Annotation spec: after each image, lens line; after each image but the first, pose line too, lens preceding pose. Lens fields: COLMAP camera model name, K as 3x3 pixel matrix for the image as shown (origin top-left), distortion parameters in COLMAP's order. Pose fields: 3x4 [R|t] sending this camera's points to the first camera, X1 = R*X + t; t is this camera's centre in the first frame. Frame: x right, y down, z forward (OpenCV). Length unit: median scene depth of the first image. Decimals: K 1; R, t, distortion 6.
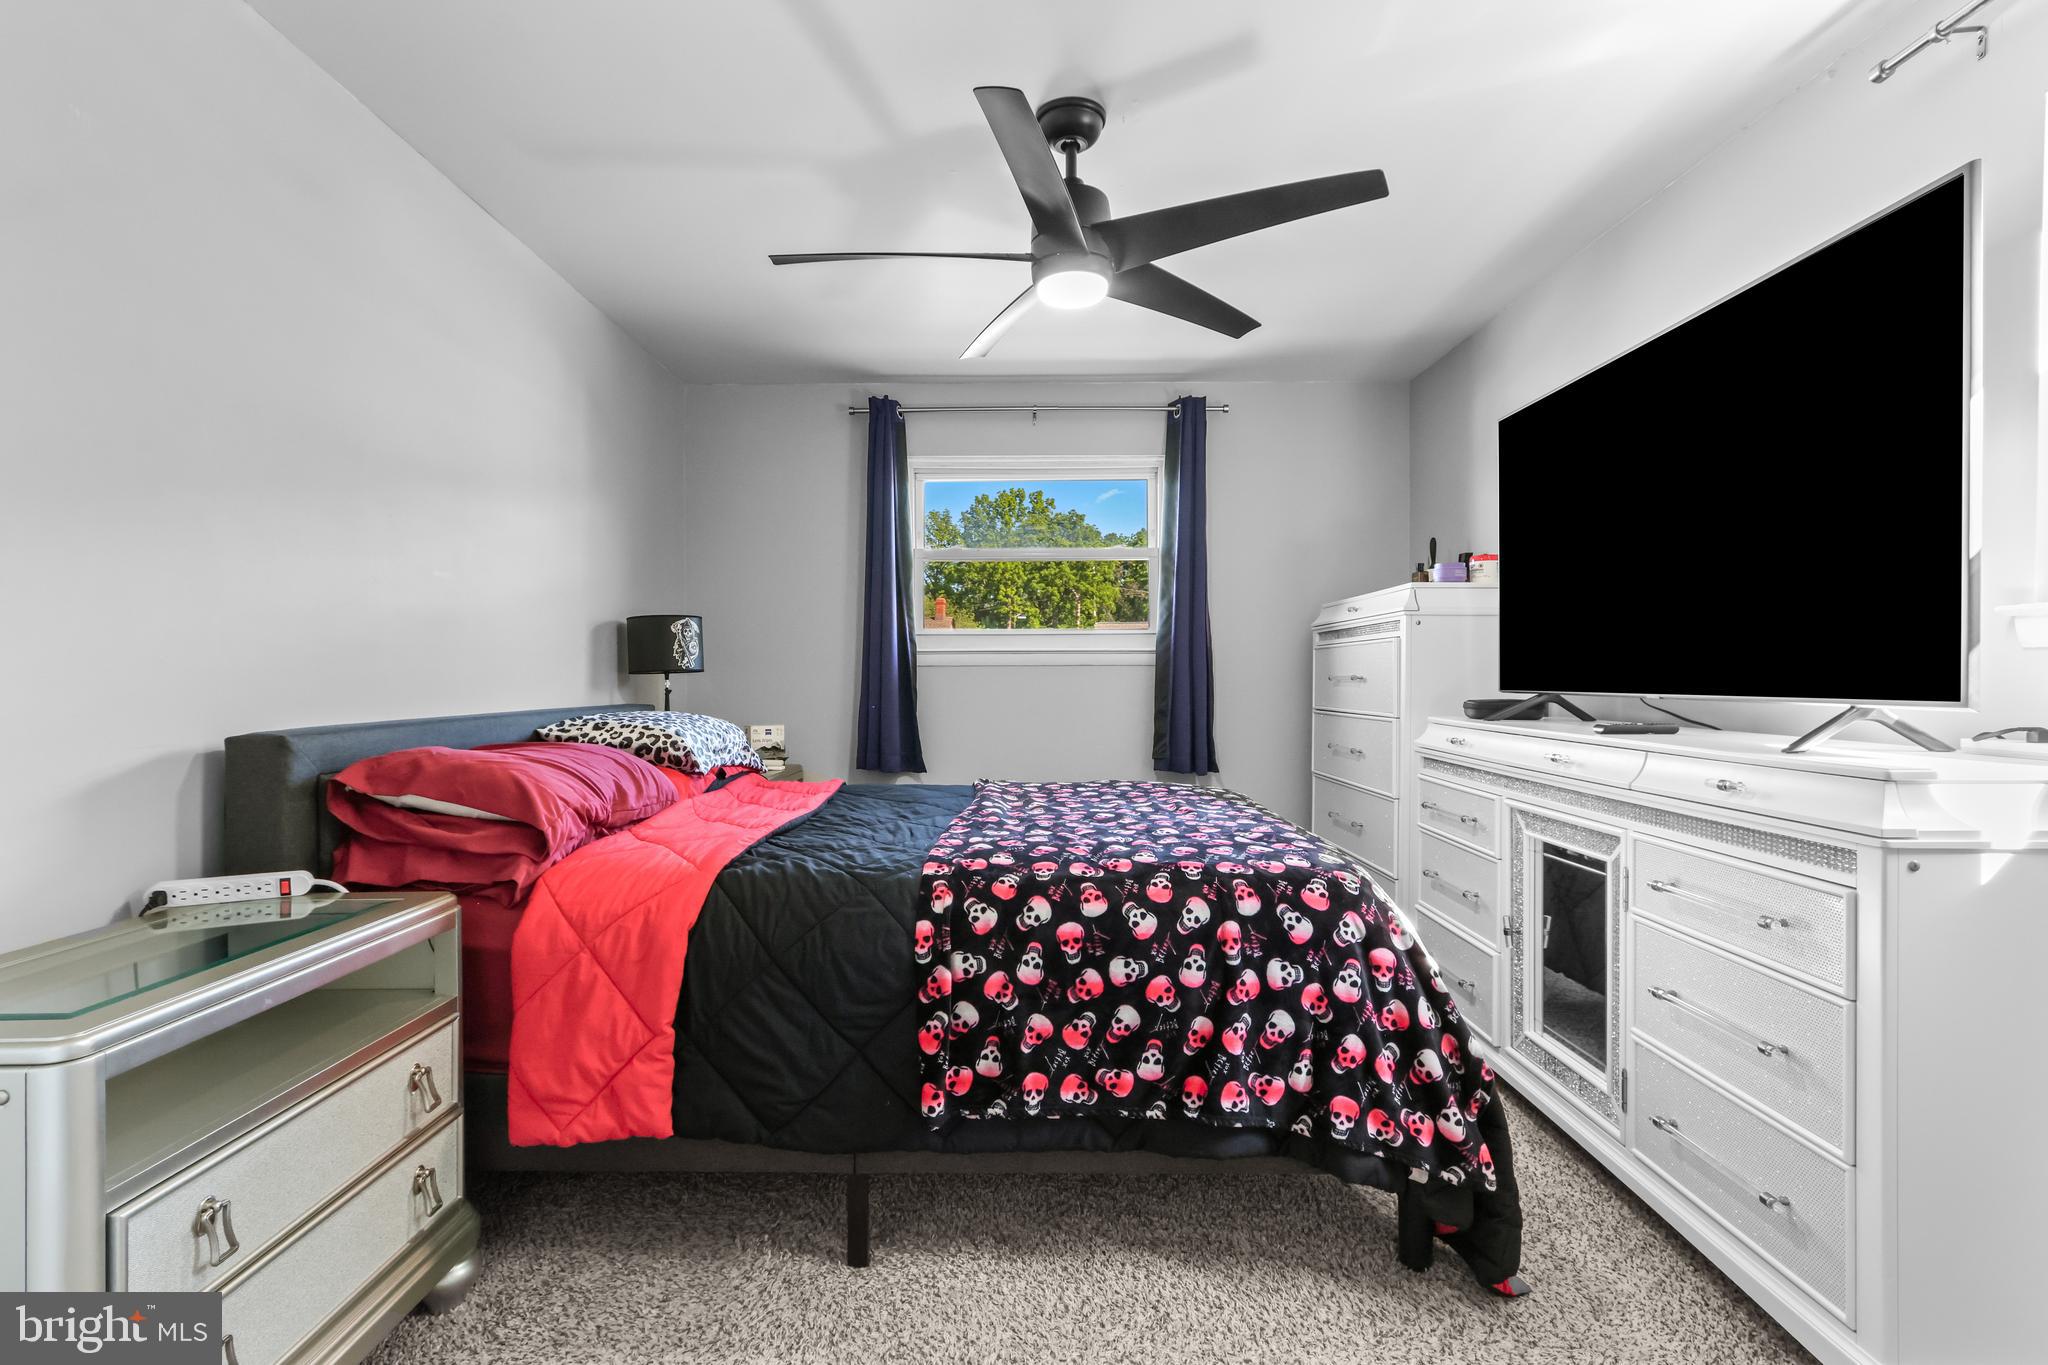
lens RADIAL K [[946.8, 0, 1010.3], [0, 946.8, 677.9], [0, 0, 1]] dist [0.002571, 0.000983]
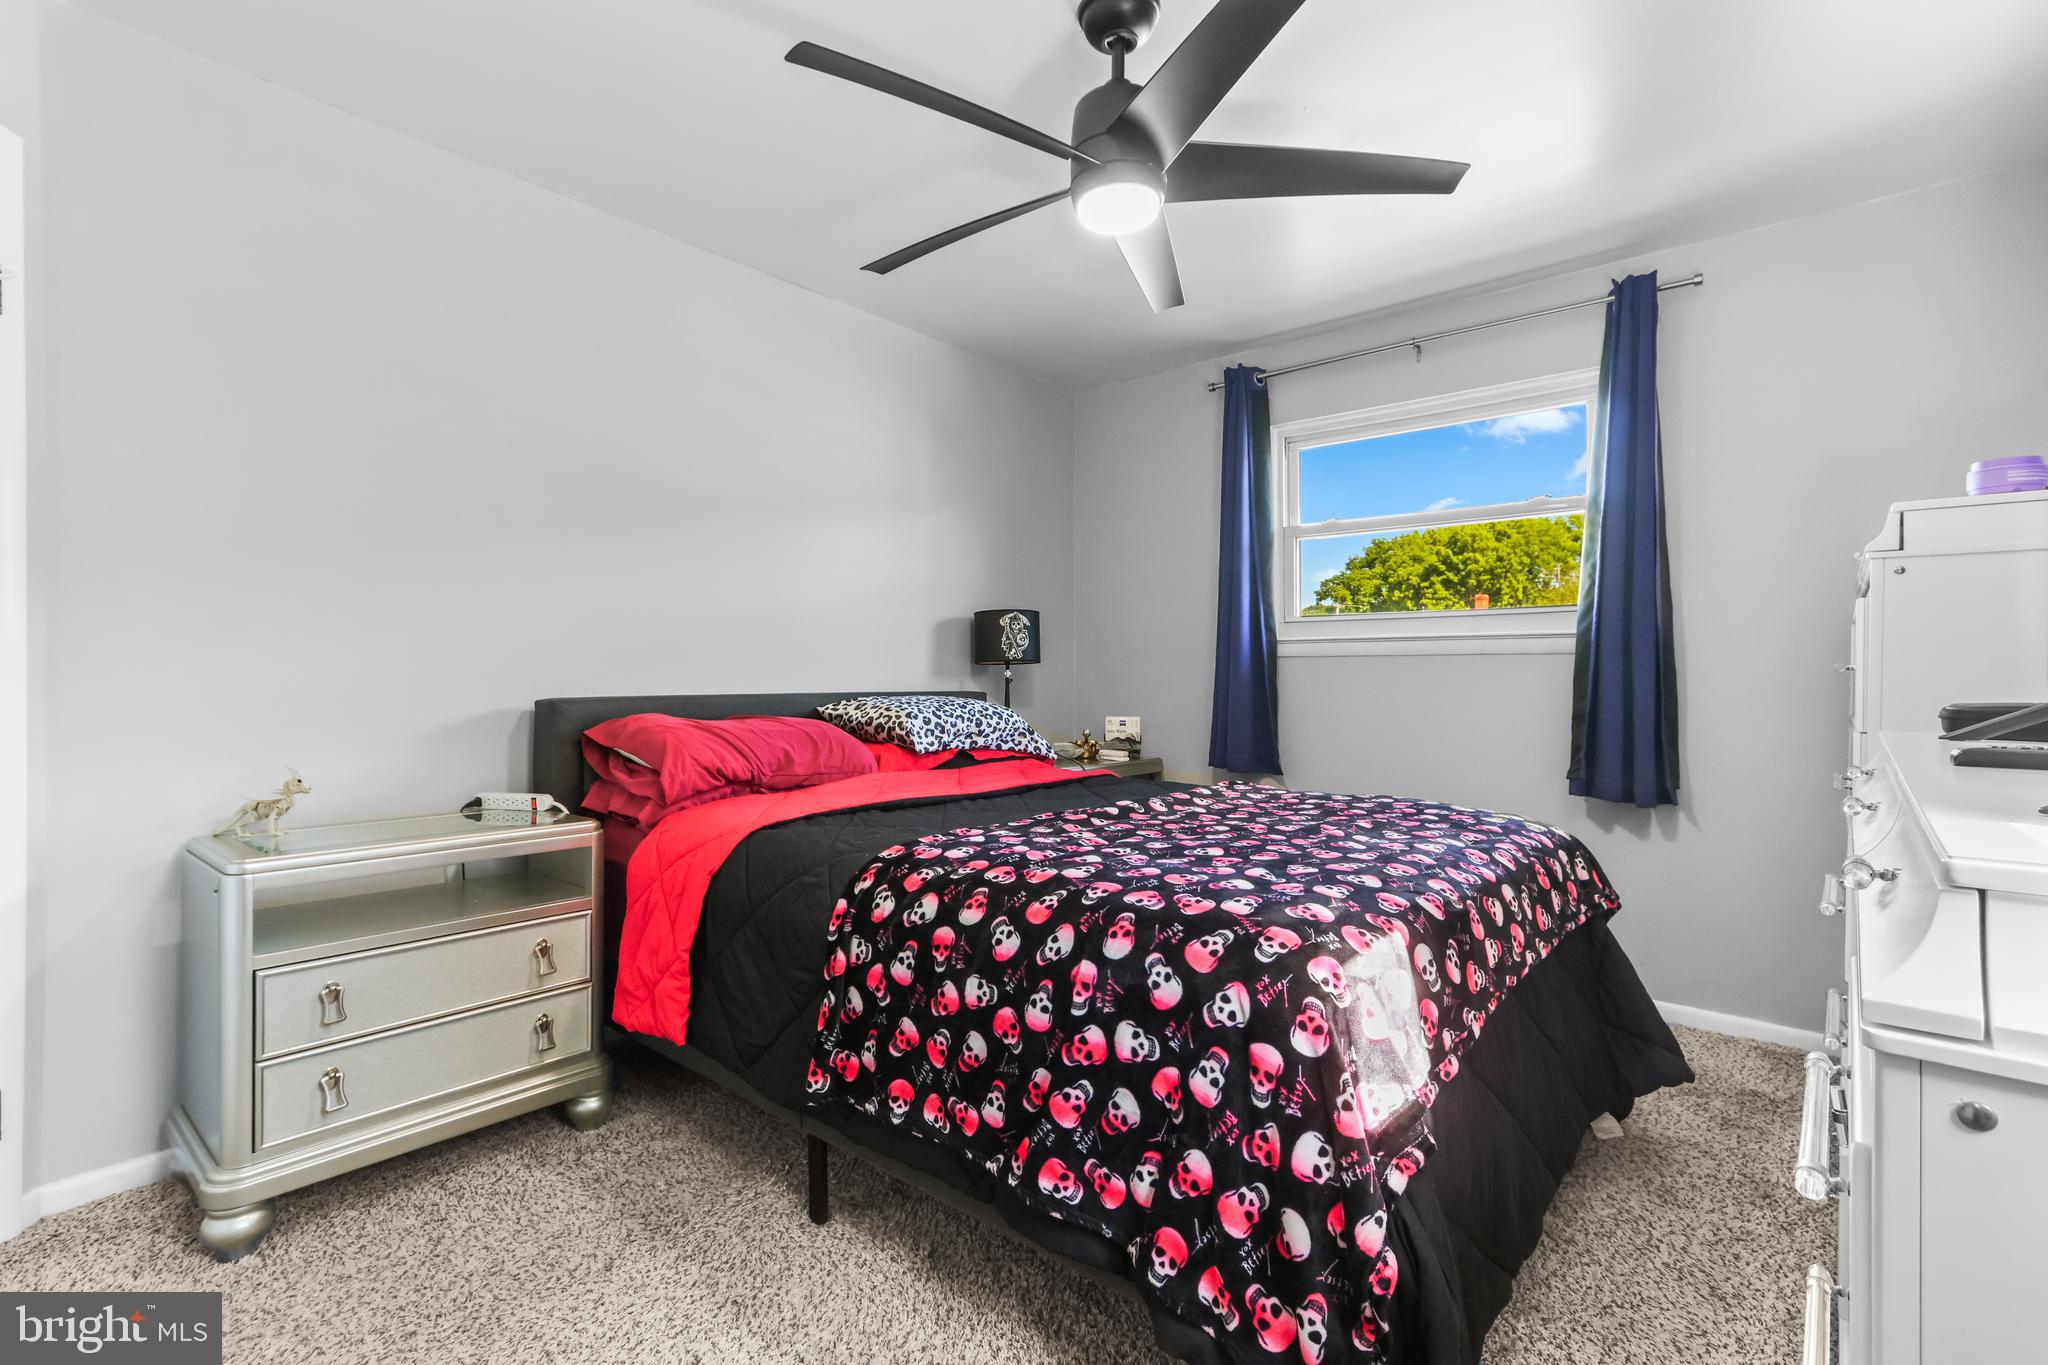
lens RADIAL K [[946.8, 0, 1010.3], [0, 946.8, 677.9], [0, 0, 1]] dist [0.002571, 0.000983]
pose [[0.758889, 0.006108, -0.651192, 0.704784], [-0.007001, 0.999975, 0.001222, 0.019548], [0.651183, 0.003632, 0.758912, 0.357894]]
